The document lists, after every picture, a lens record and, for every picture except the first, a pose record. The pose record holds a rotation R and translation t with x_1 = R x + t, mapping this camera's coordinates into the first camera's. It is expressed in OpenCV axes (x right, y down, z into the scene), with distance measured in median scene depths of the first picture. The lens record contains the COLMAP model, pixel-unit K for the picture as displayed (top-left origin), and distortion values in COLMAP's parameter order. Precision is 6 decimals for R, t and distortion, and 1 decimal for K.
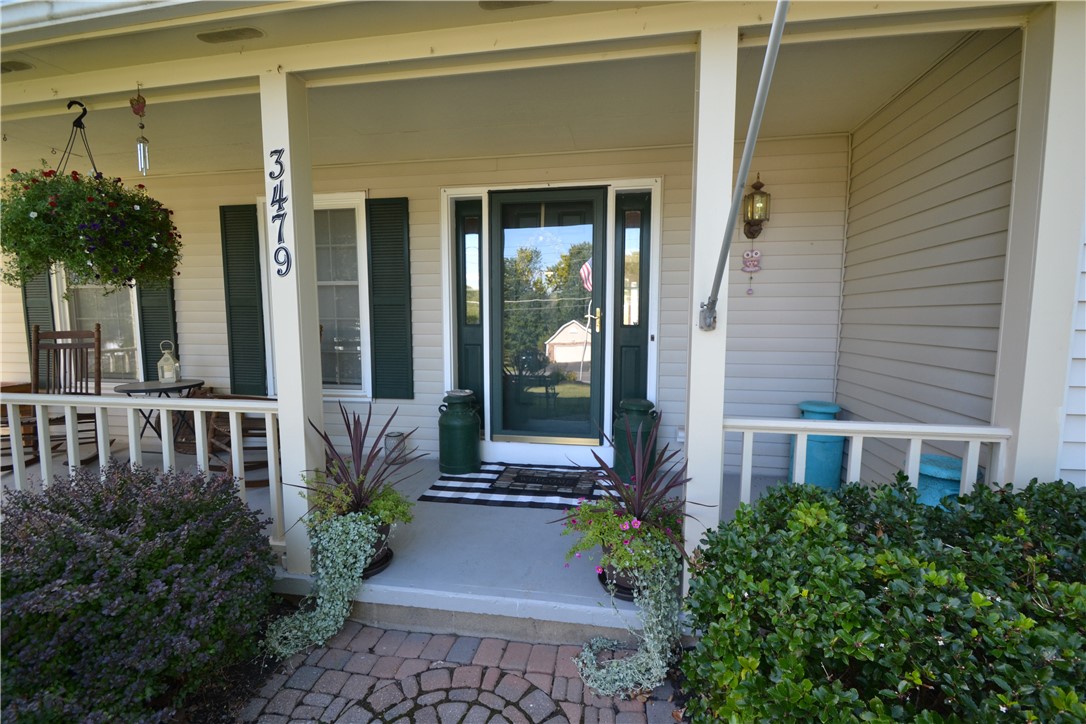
lens RADIAL K [[491.1, 0, 543.0], [0, 491.1, 362.0], [0, 0, 1]] dist [0.017747, -0.013242]
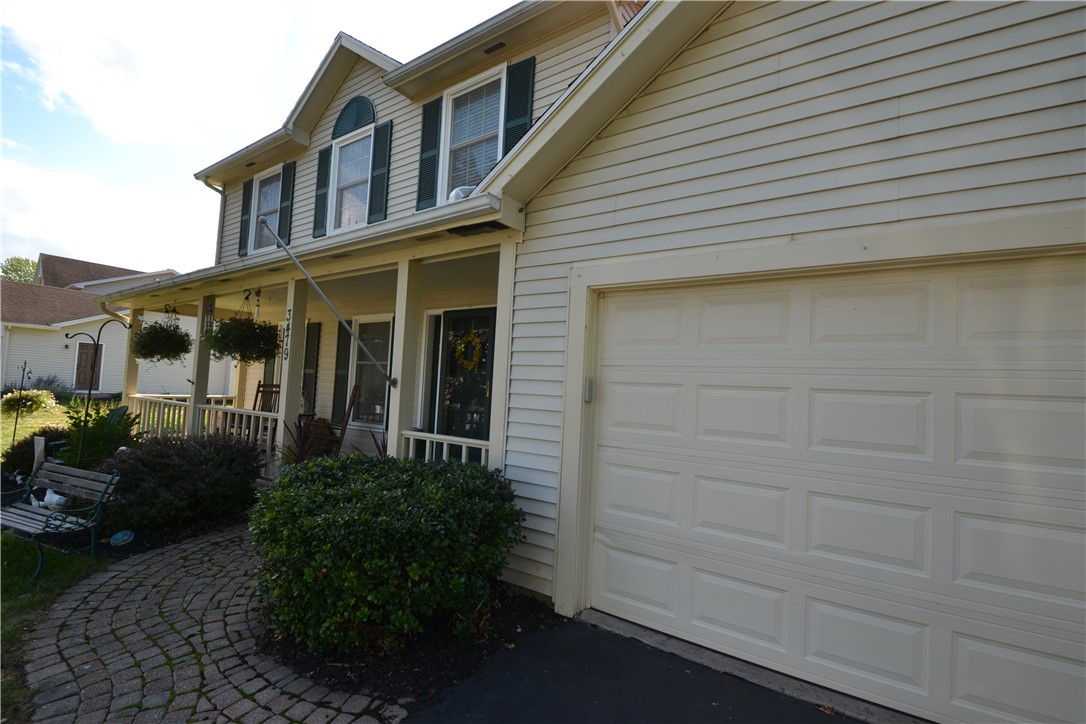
lens RADIAL K [[491.1, 0, 543.0], [0, 491.1, 362.0], [0, 0, 1]] dist [0.017747, -0.013242]
pose [[0.910734, 0.018741, -0.412567, 1.593652], [-0.083858, 0.986551, -0.140302, 0.065006], [0.404389, 0.162375, 0.900058, -0.643457]]
